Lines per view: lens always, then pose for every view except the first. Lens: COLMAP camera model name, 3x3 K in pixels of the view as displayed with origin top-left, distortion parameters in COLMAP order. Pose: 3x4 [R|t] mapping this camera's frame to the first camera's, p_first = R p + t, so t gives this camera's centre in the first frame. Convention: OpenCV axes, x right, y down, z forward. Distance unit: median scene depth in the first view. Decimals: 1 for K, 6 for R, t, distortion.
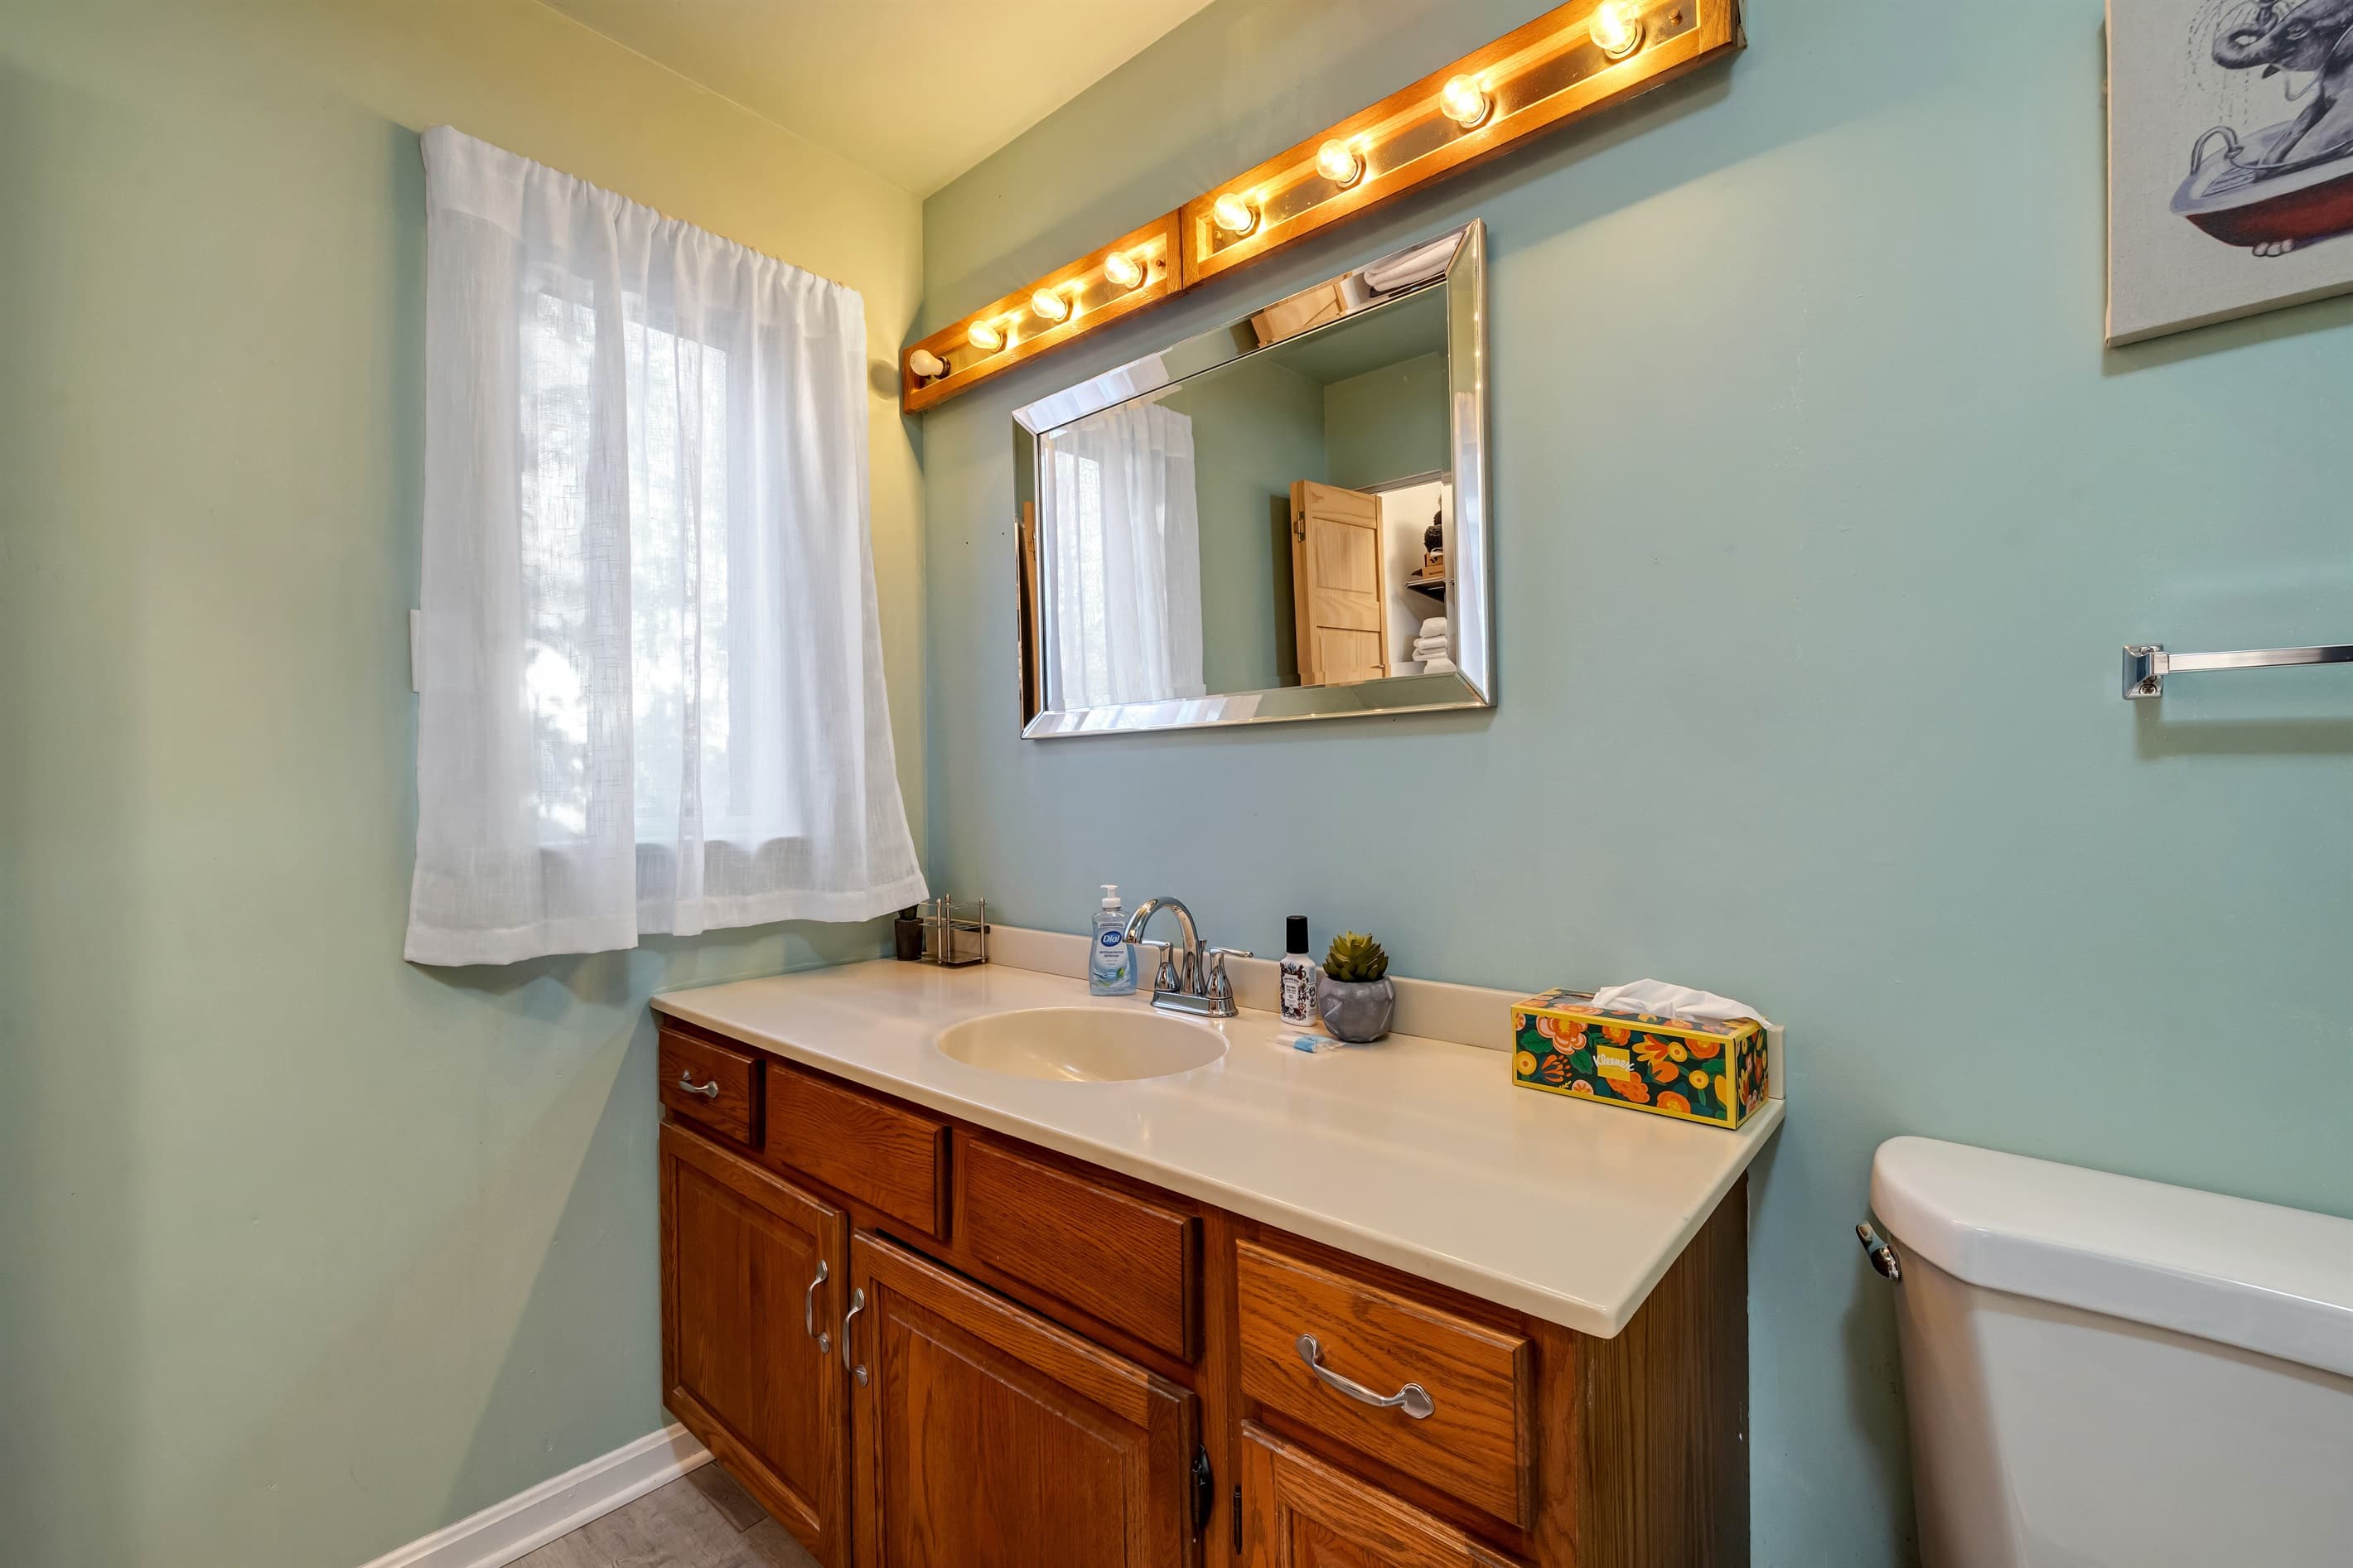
lens RADIAL K [[984.6, 0, 1186.5], [0, 984.6, 787.0], [0, 0, 1]] dist [0.000125, 0.000473]
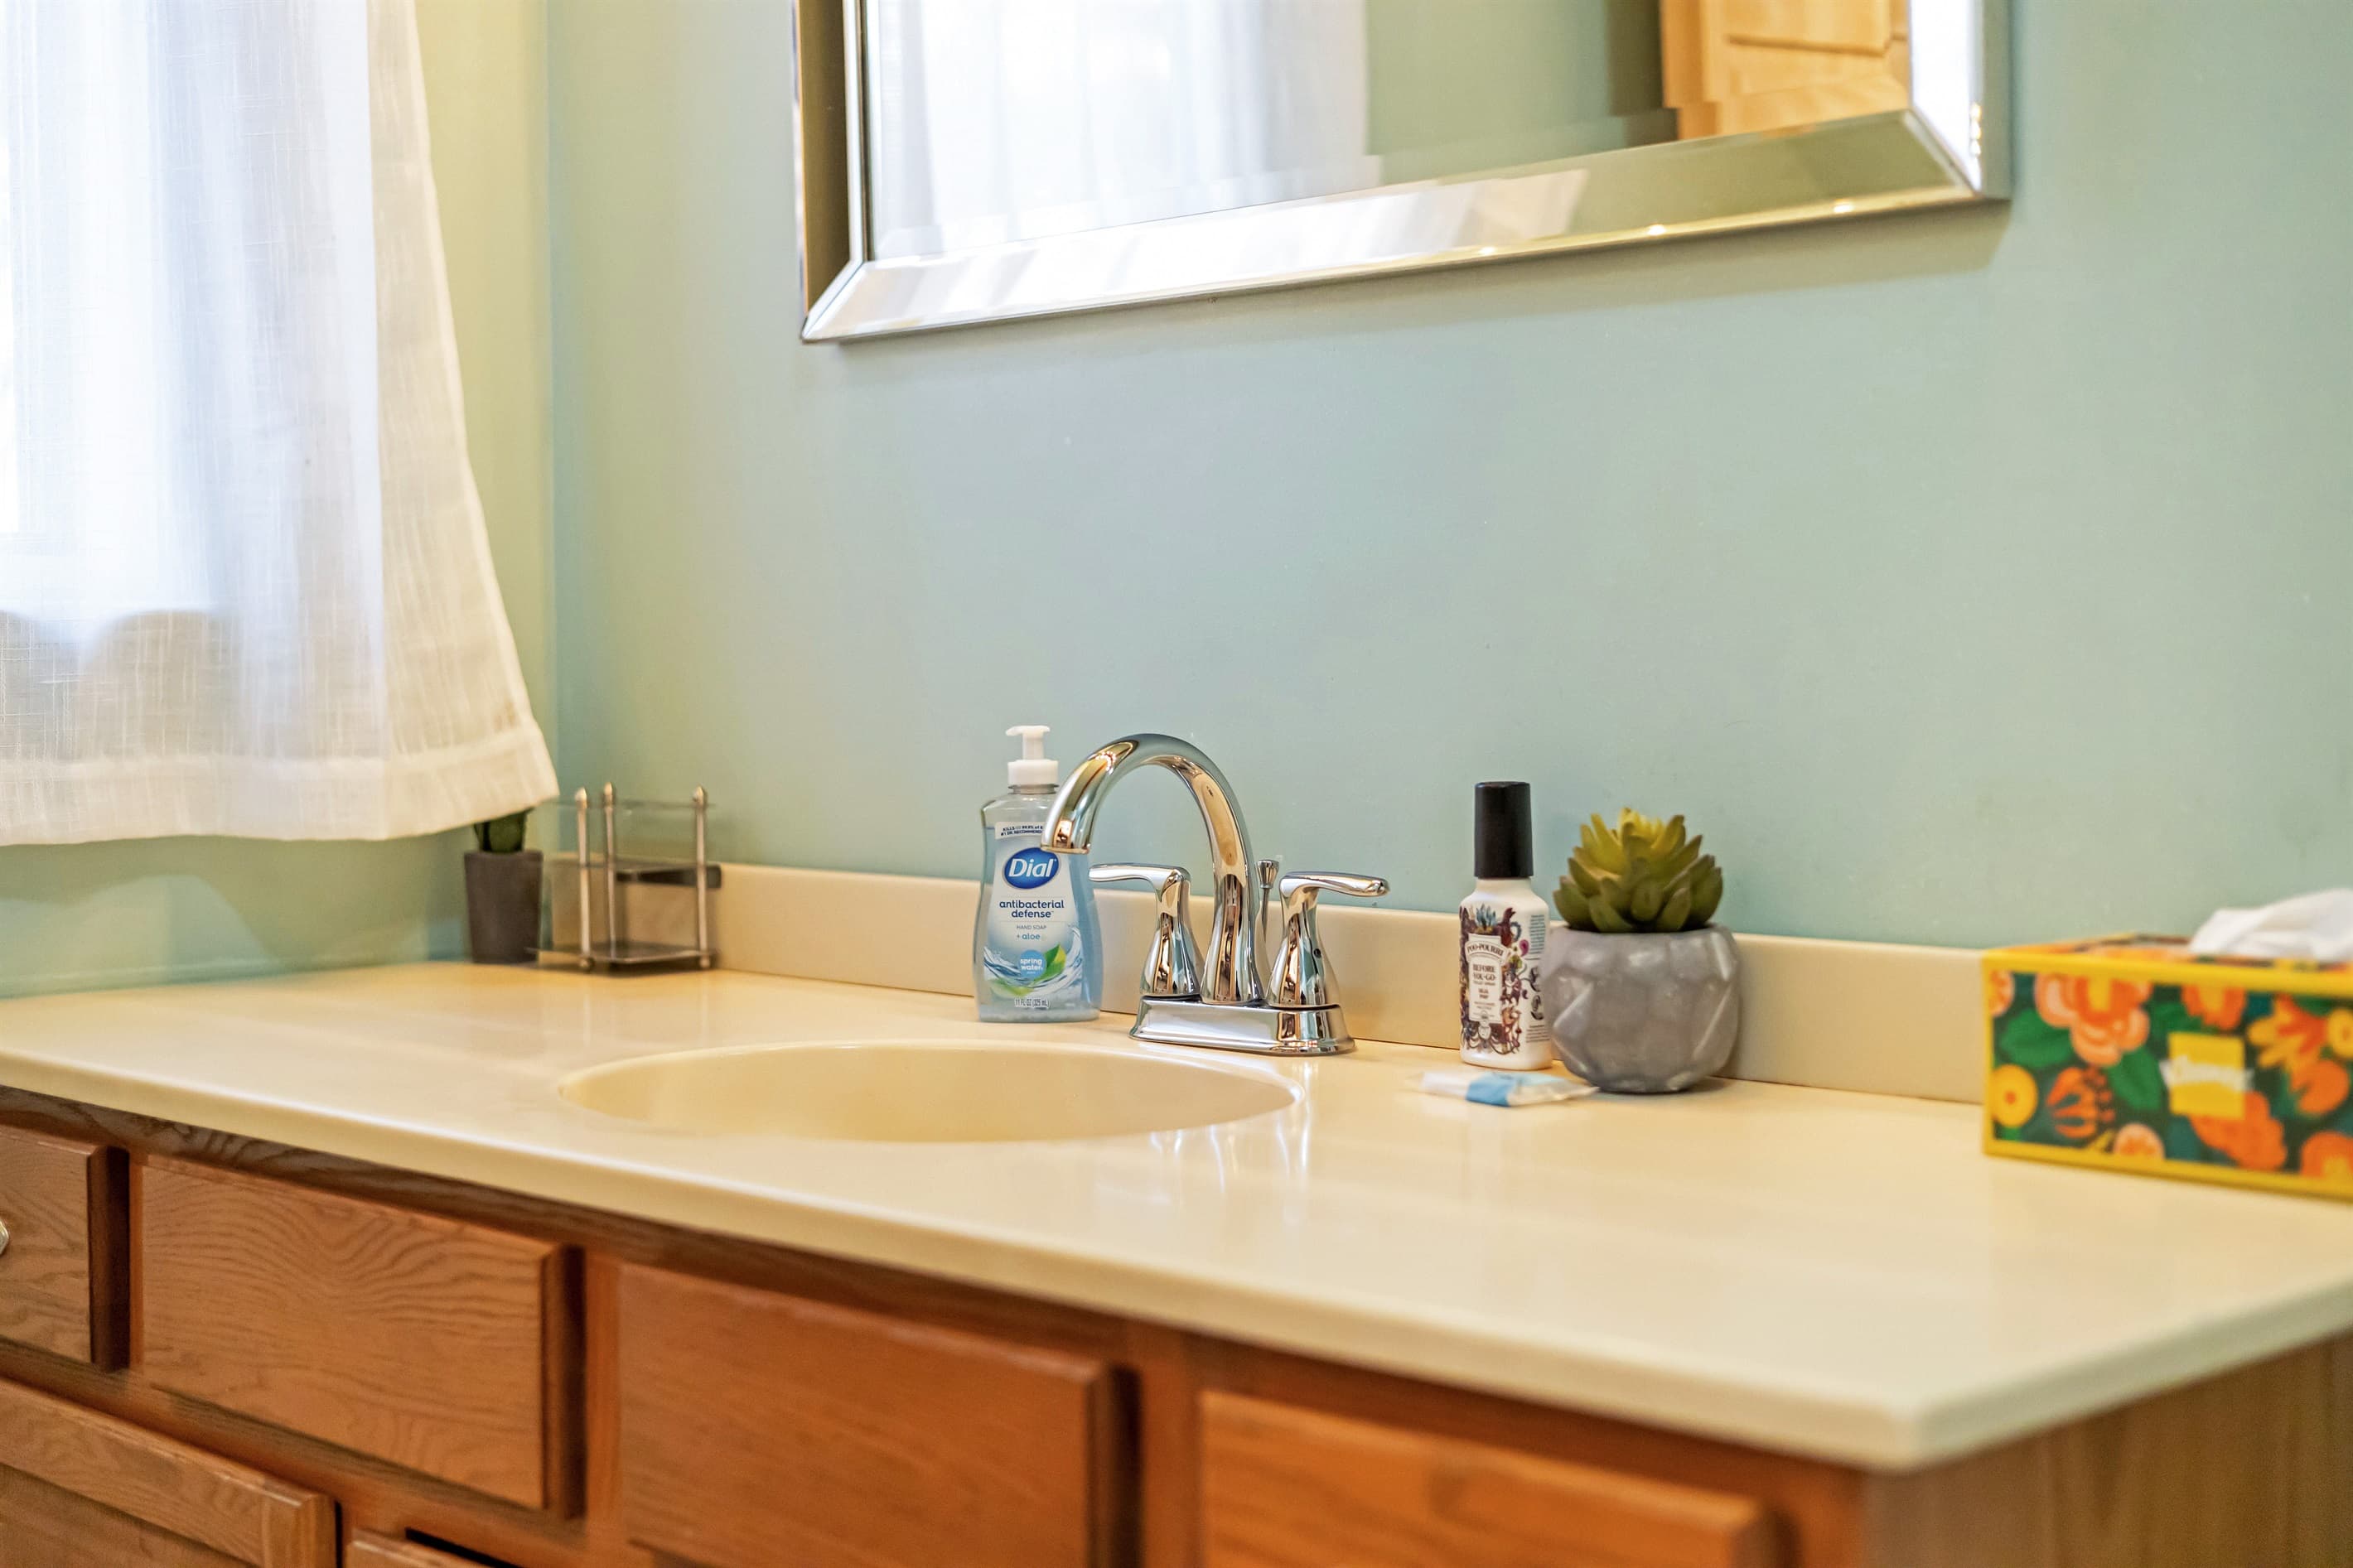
lens RADIAL K [[3305.0, 0, 1203.8], [0, 3305.0, 779.9], [0, 0, 1]] dist [-0.007420, 0.041688]
pose [[0.996894, 0.006748, -0.078468, 0.105089], [-0.003255, 0.999002, 0.044557, 0.080750], [0.078690, -0.044163, 0.995920, -0.280602]]
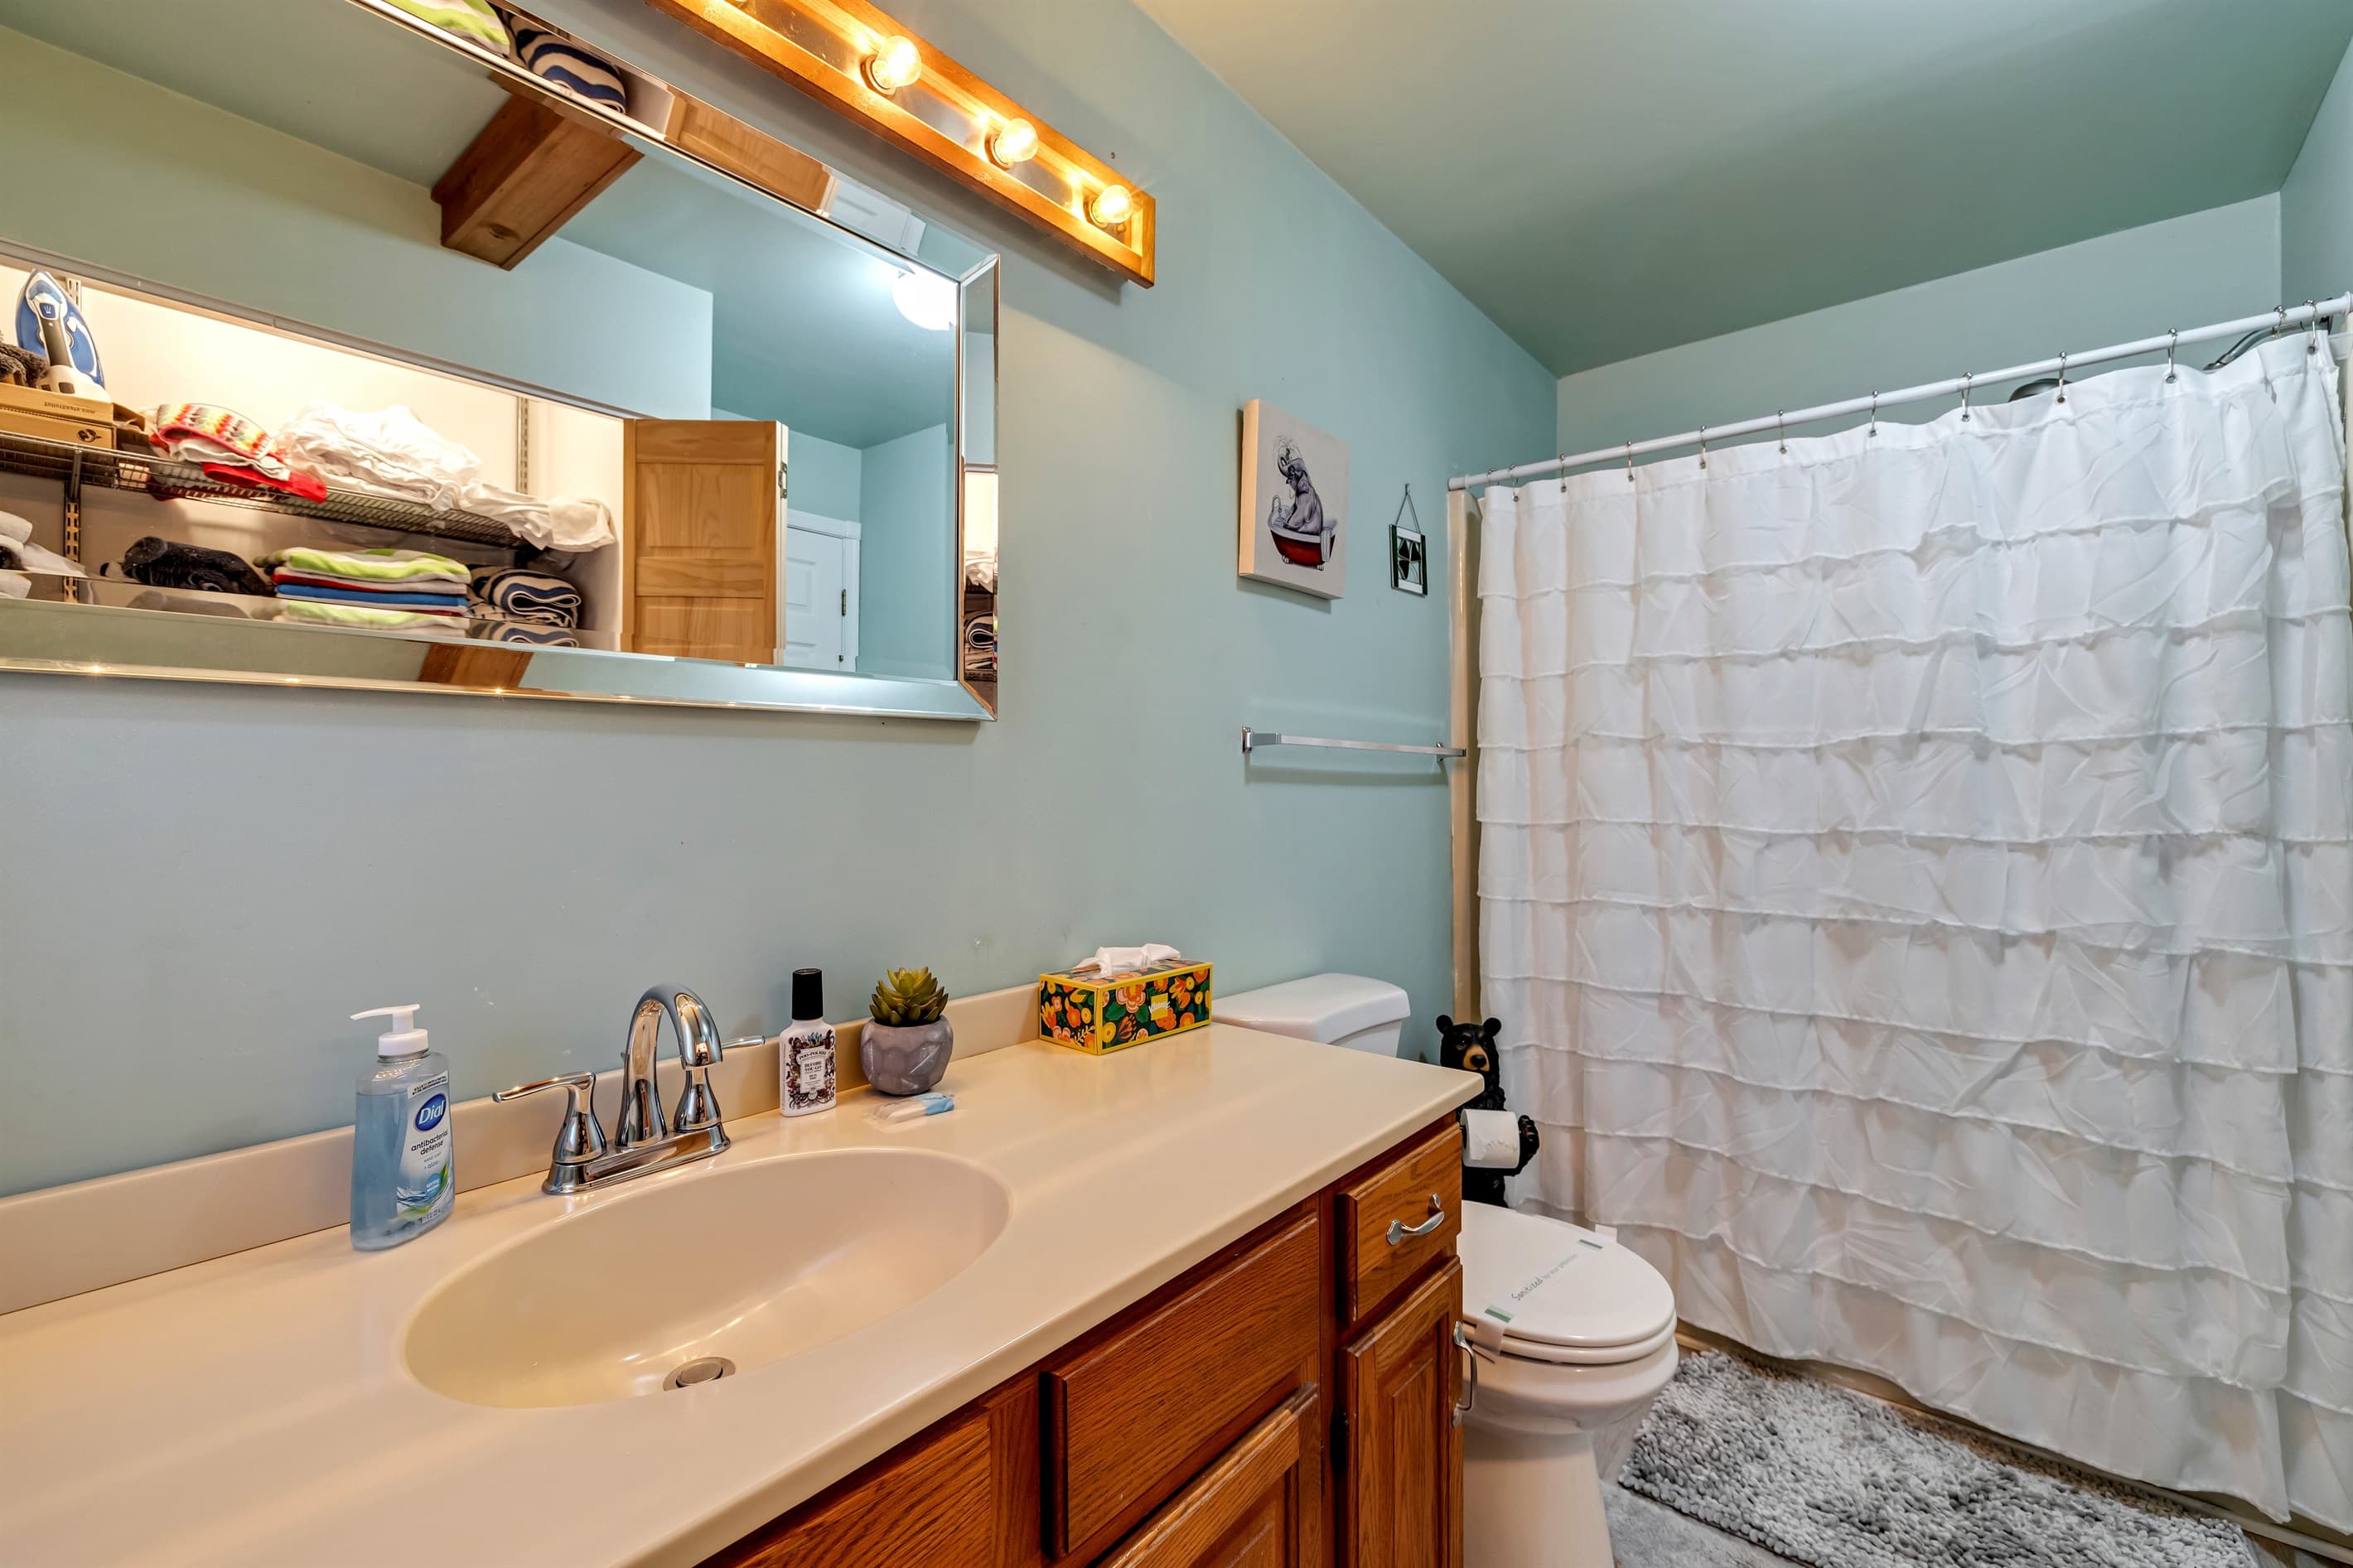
lens RADIAL K [[989.4, 0, 1178.9], [0, 989.4, 787.6], [0, 0, 1]] dist [0.000183, -0.000567]
pose [[-0.021387, 0.009677, 0.999724, -0.707122], [0.002974, 0.999949, -0.009615, -0.000695], [-0.999767, 0.002768, -0.021415, 0.788077]]
